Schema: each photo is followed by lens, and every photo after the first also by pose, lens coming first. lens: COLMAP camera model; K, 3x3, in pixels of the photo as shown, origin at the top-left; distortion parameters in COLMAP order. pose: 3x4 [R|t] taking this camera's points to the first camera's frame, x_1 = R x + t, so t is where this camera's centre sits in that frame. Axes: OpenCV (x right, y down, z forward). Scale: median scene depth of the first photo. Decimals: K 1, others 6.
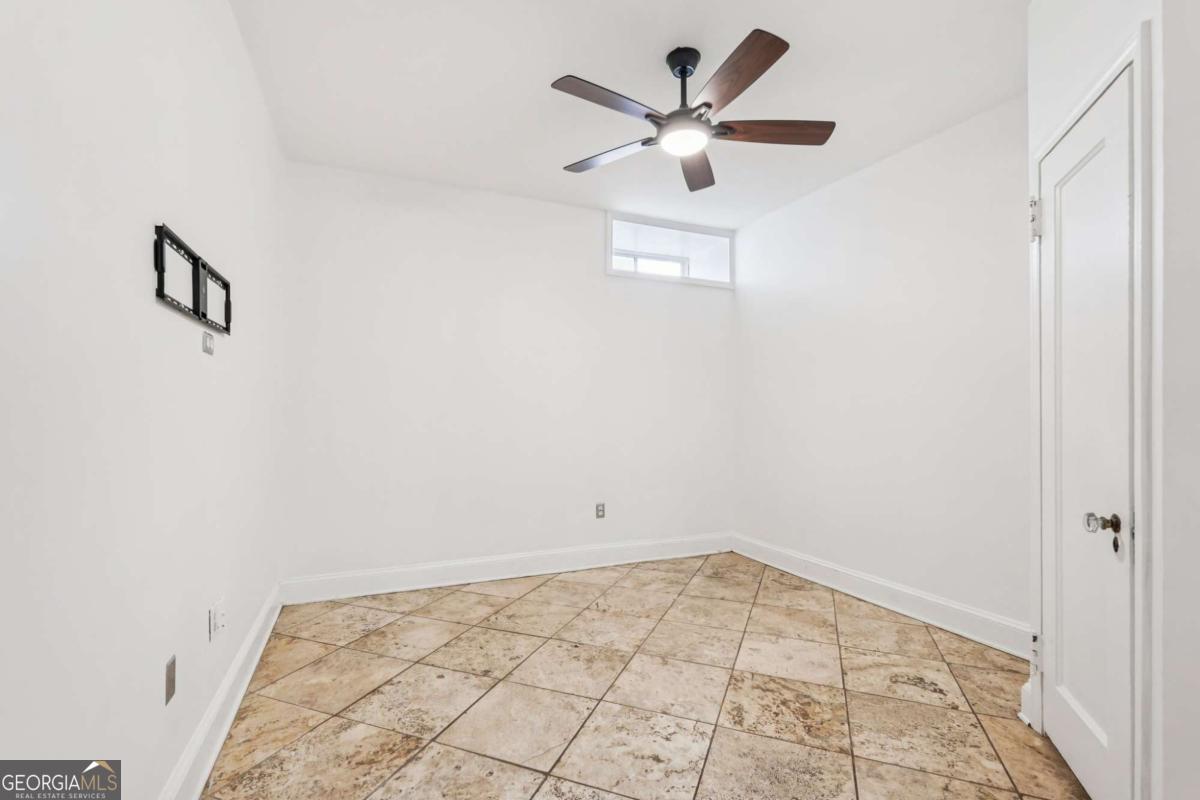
lens RADIAL K [[532.6, 0, 608.7], [0, 532.6, 408.3], [0, 0, 1]] dist [-0.010780, 0.007944]
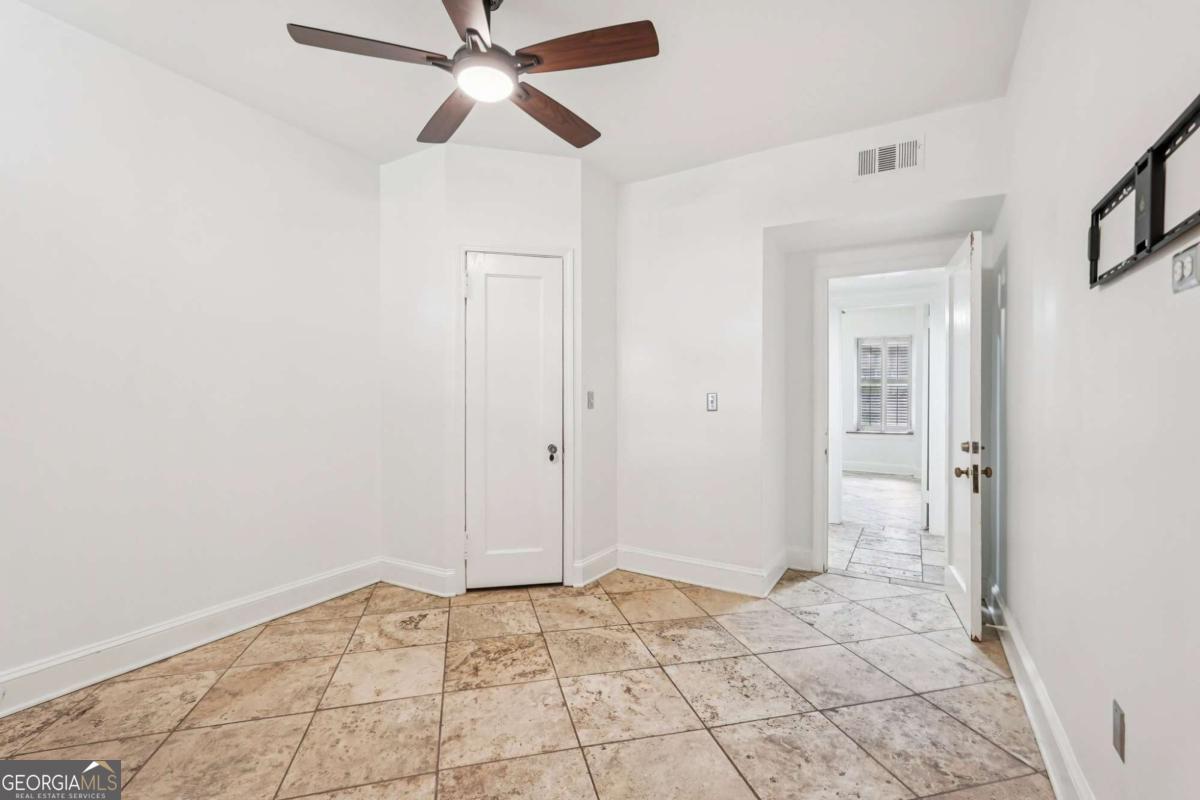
lens RADIAL K [[532.6, 0, 592.3], [0, 532.6, 398.8], [0, 0, 1]] dist [-0.010780, 0.007944]
pose [[-0.565833, -0.000720, 0.824520, -0.591644], [-0.005674, 0.999979, -0.003020, 0.003909], [-0.824500, -0.006388, -0.565825, 1.213714]]
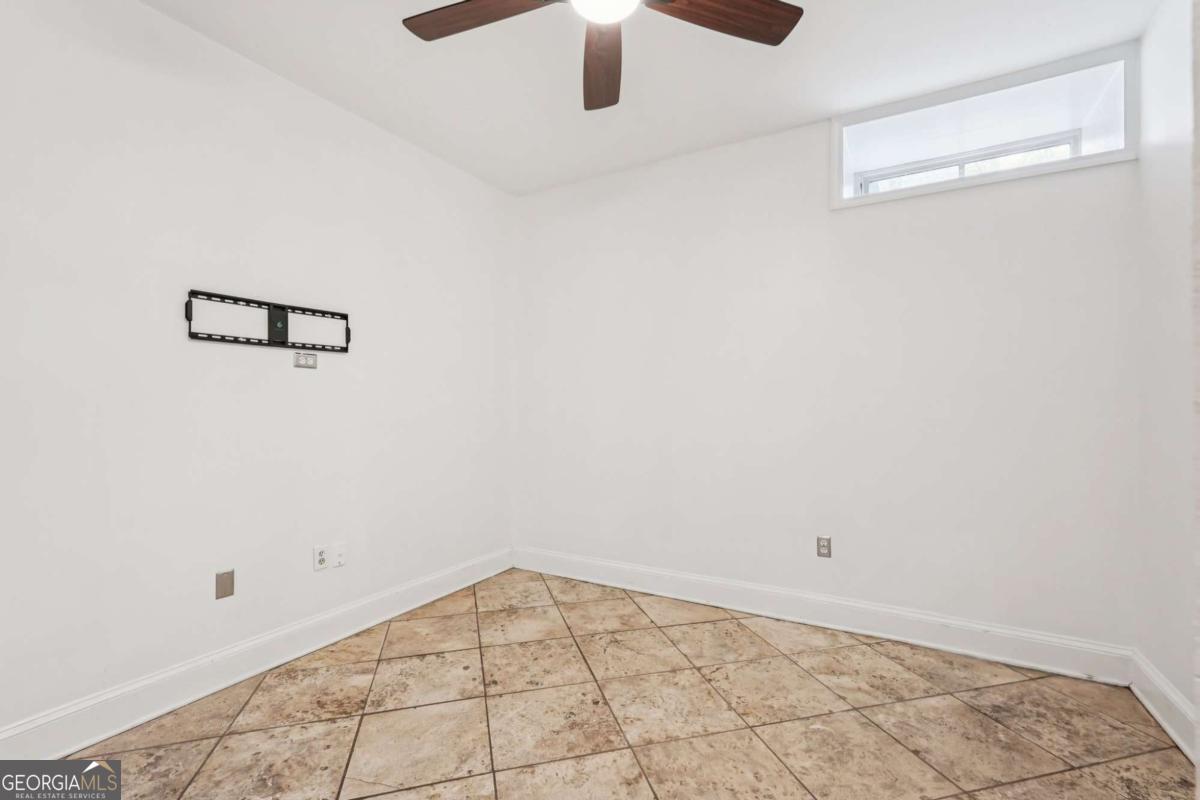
lens RADIAL K [[532.6, 0, 602.1], [0, 532.6, 403.3], [0, 0, 1]] dist [-0.010780, 0.007944]
pose [[0.594222, -0.004716, -0.804287, 0.601888], [0.008537, 0.999963, 0.000445, -0.001853], [0.804256, -0.007130, 0.594241, 0.550138]]
